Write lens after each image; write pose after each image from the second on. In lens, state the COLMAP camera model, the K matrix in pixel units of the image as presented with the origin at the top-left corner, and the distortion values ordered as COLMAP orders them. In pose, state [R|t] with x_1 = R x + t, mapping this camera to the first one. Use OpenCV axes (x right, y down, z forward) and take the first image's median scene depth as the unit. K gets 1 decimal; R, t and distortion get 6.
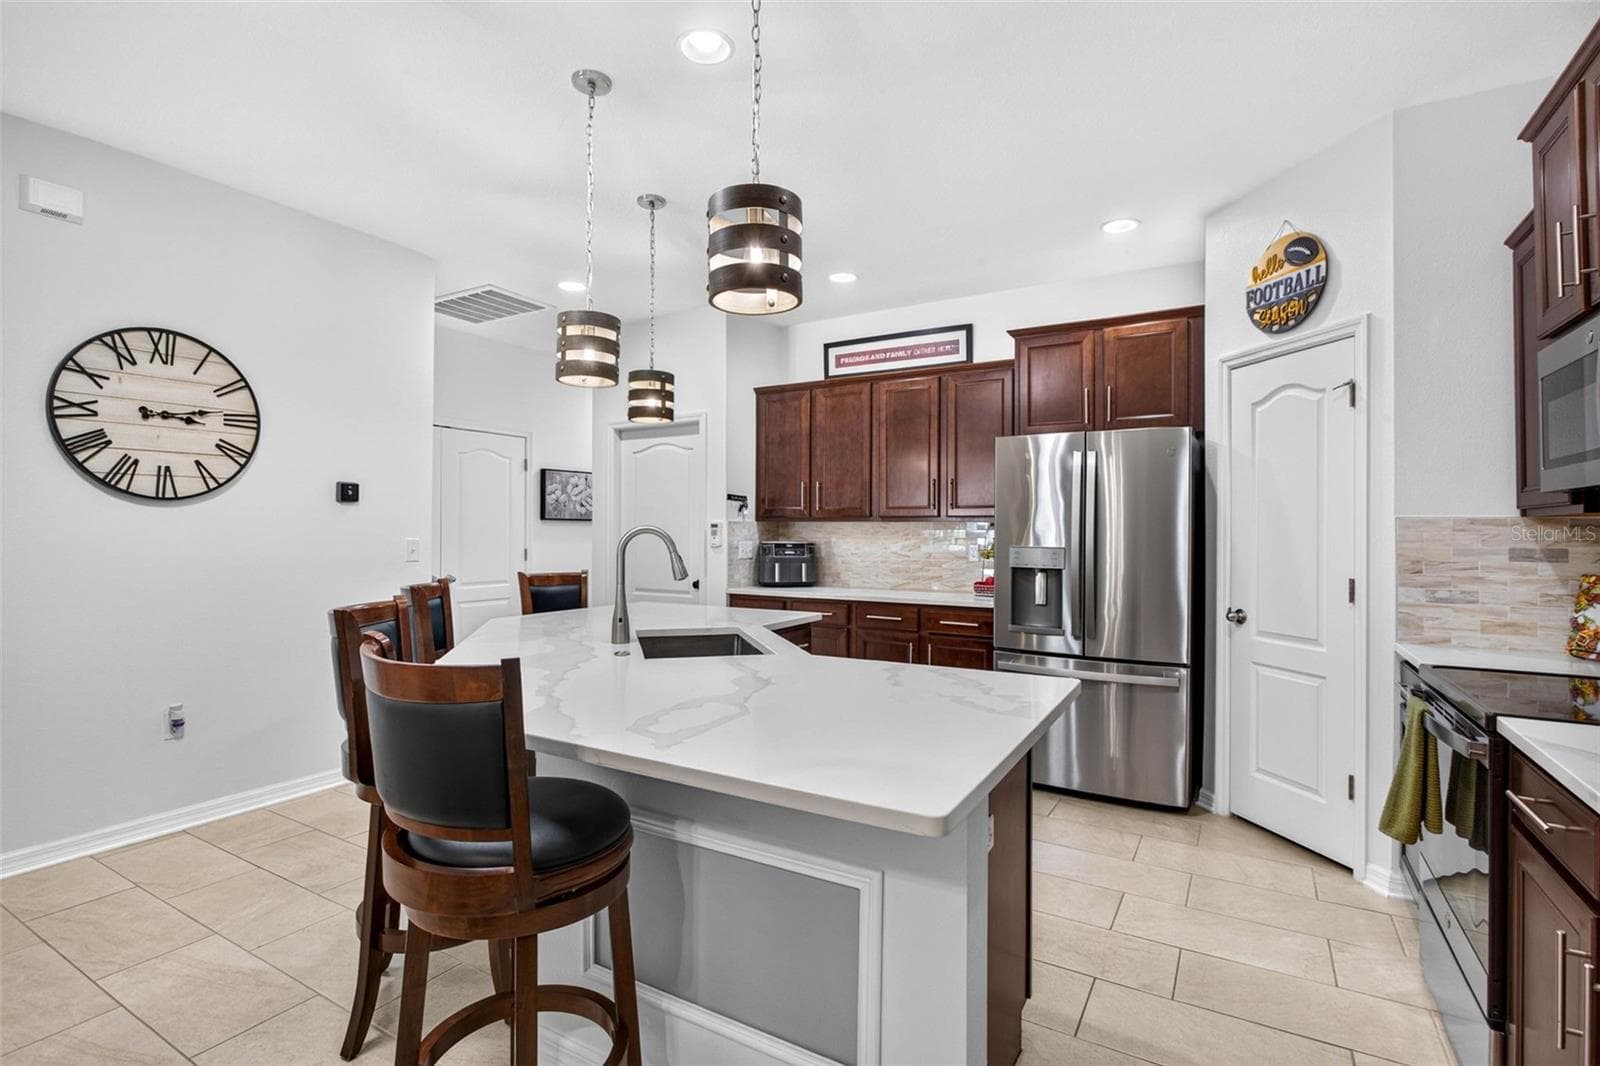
lens RADIAL K [[771.1, 0, 799.2], [0, 771.1, 530.0], [0, 0, 1]] dist [-0.000984, -0.001375]
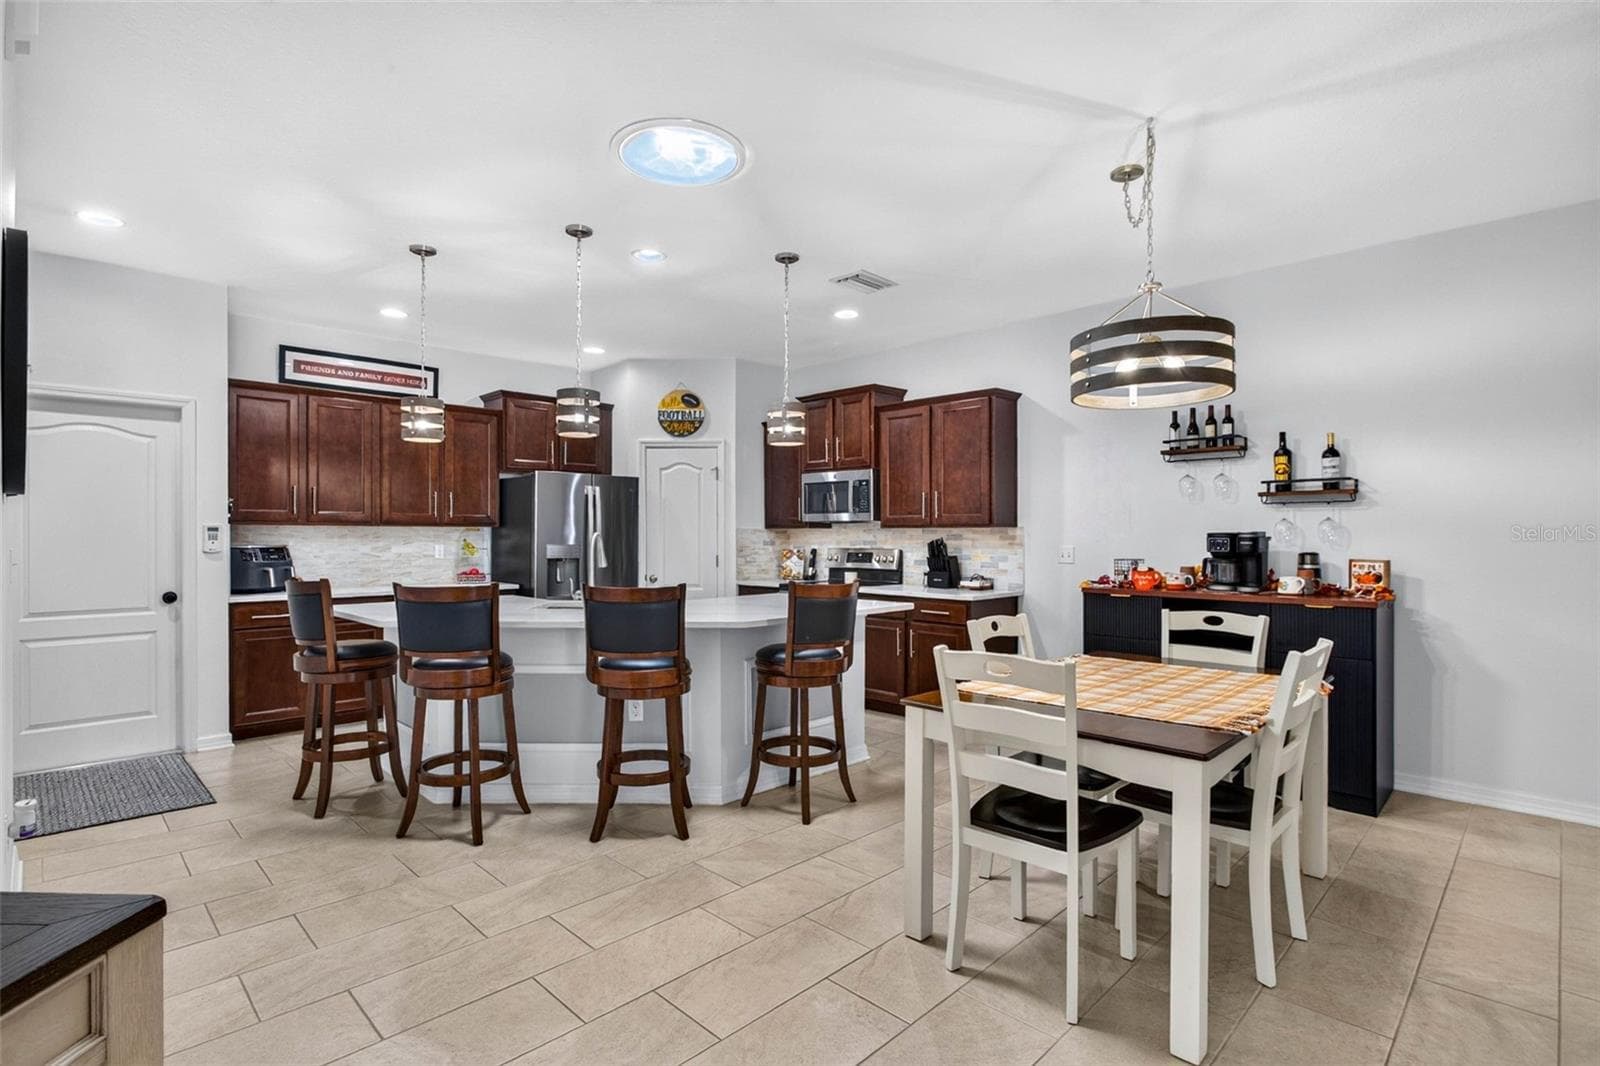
lens RADIAL K [[771.1, 0, 806.2], [0, 771.1, 531.4], [0, 0, 1]] dist [-0.000984, -0.001375]
pose [[0.241598, -0.000837, 0.970376, -0.838410], [-0.002783, 0.999995, 0.001555, -0.006693], [-0.970373, -0.003076, 0.241594, 0.118622]]
